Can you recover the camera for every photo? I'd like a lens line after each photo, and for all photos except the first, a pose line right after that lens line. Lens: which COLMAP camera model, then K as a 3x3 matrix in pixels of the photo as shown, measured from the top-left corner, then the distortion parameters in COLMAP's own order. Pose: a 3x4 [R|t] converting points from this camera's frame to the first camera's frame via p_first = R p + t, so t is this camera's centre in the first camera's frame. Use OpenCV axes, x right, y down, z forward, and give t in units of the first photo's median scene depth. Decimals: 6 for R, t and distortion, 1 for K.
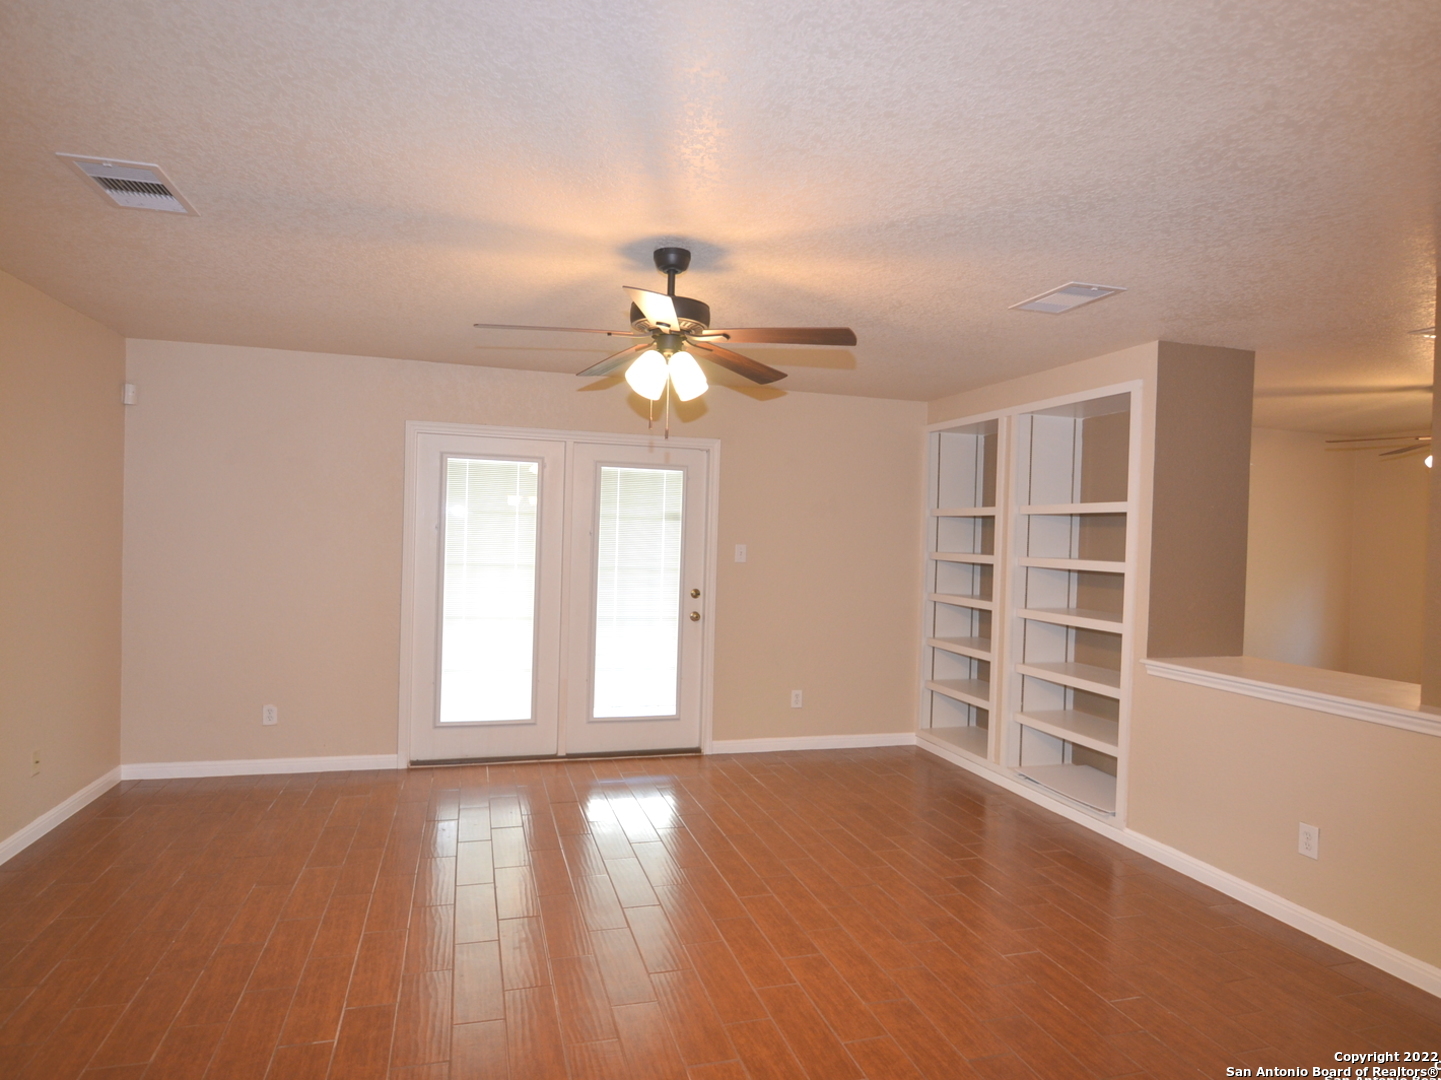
lens RADIAL K [[841.6, 0, 720.5], [0, 841.6, 540.0], [0, 0, 1]] dist [0.000064, 0.000272]
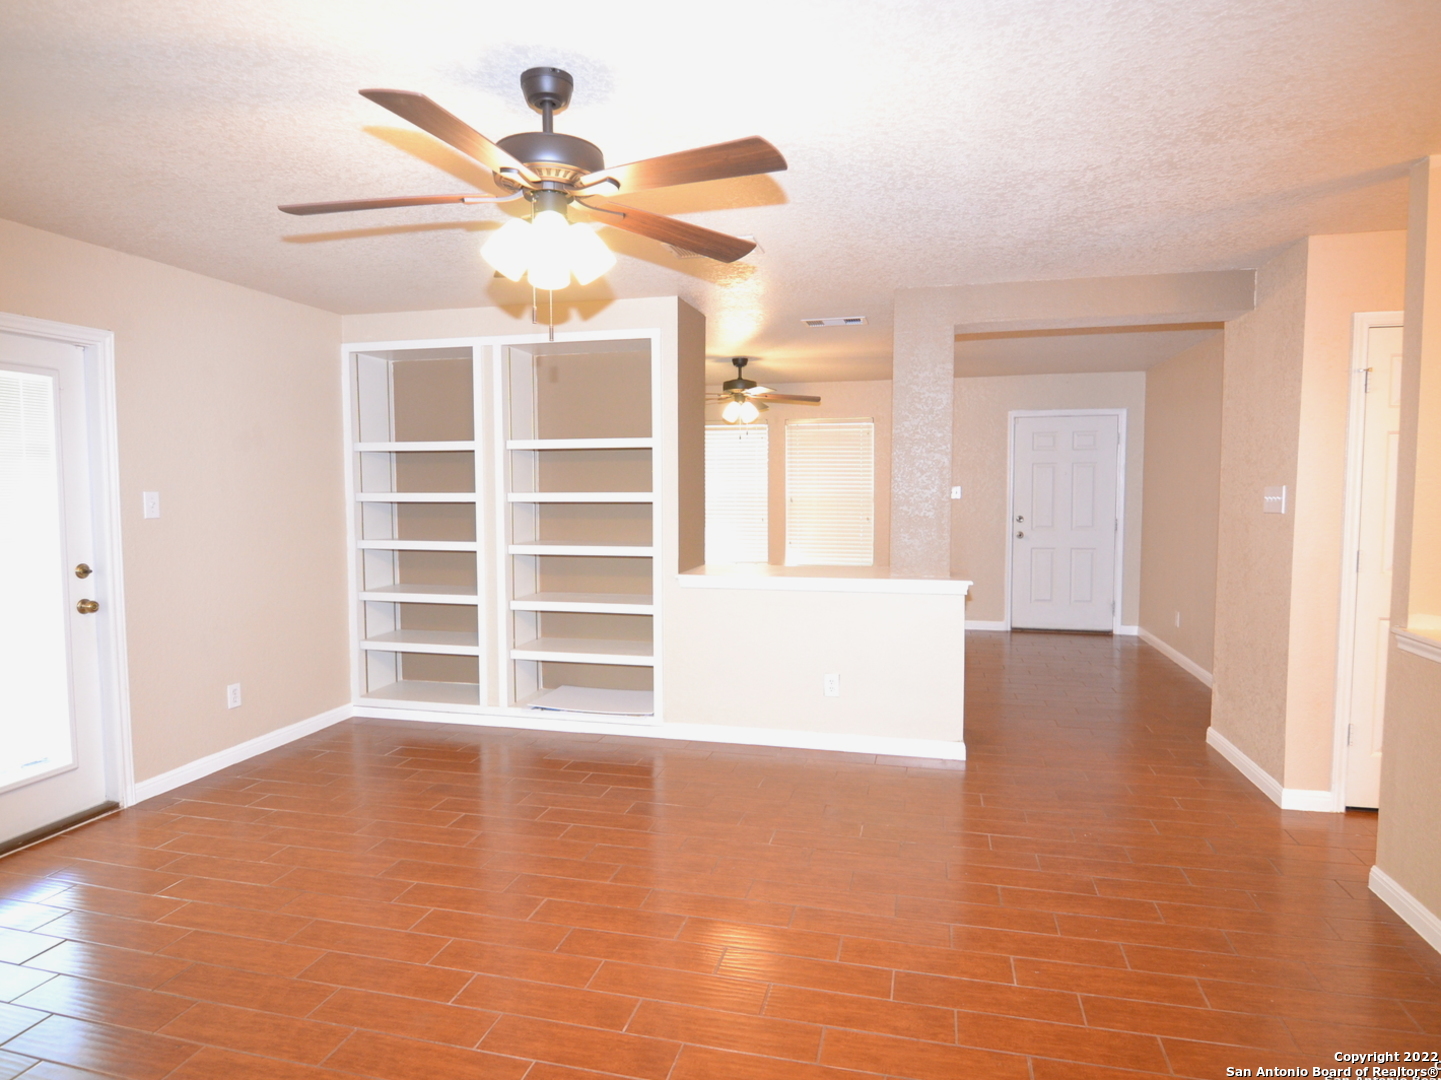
lens RADIAL K [[842.1, 0, 720.5], [0, 842.1, 540.0], [0, 0, 1]] dist [-0.003610, 0.000261]
pose [[0.516834, -0.086043, 0.851751, -0.347073], [0.023653, 0.995992, 0.086262, -0.003754], [-0.855759, -0.024437, 0.516797, 0.274710]]
